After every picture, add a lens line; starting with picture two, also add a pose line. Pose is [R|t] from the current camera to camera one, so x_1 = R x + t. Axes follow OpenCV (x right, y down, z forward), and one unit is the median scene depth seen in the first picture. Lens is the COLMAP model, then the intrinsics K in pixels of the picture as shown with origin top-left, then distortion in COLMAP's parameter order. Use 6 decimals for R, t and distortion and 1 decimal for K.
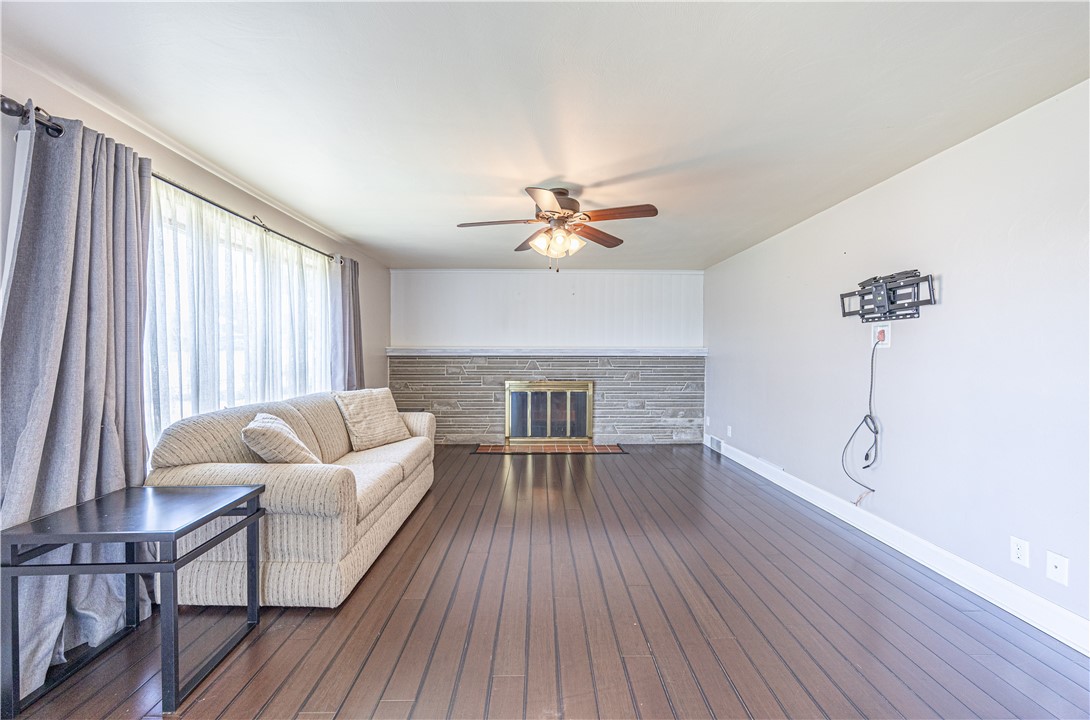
lens RADIAL K [[418.2, 0, 544.0], [0, 418.2, 359.5], [0, 0, 1]] dist [-0.002289, 0.000073]
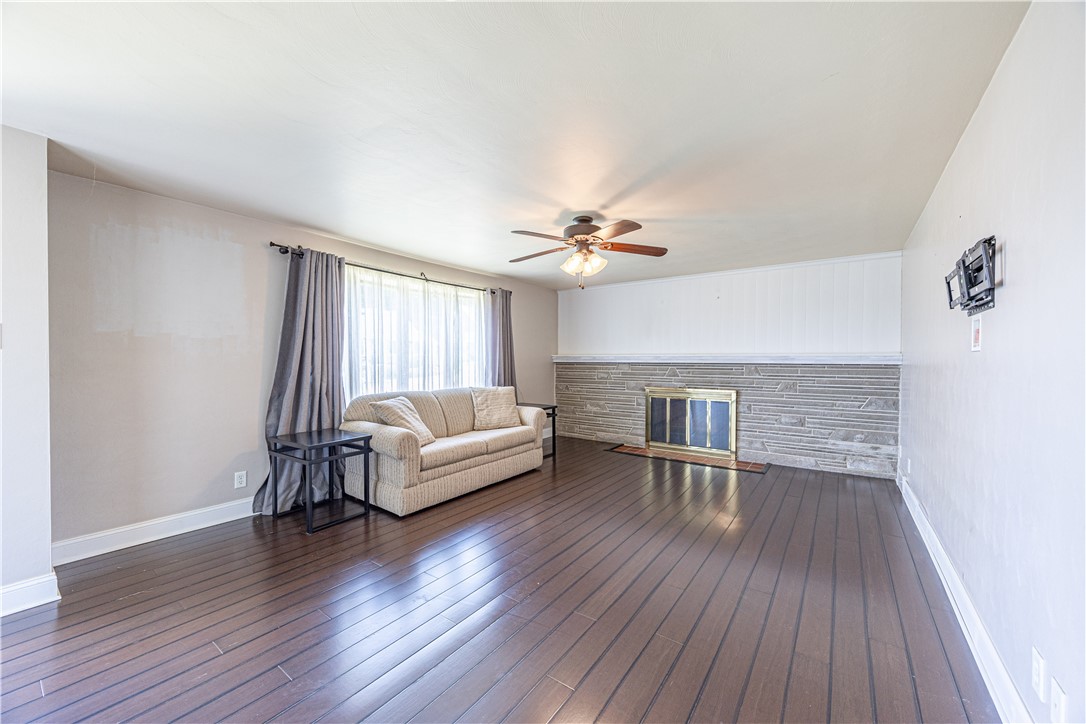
lens RADIAL K [[415.4, 0, 541.3], [0, 415.4, 366.4], [0, 0, 1]] dist [-0.000993, -0.000890]
pose [[0.796384, 0.010160, -0.604706, 0.327880], [-0.010819, 0.999938, 0.002552, 0.000311], [0.604694, 0.004510, 0.796445, 0.014596]]
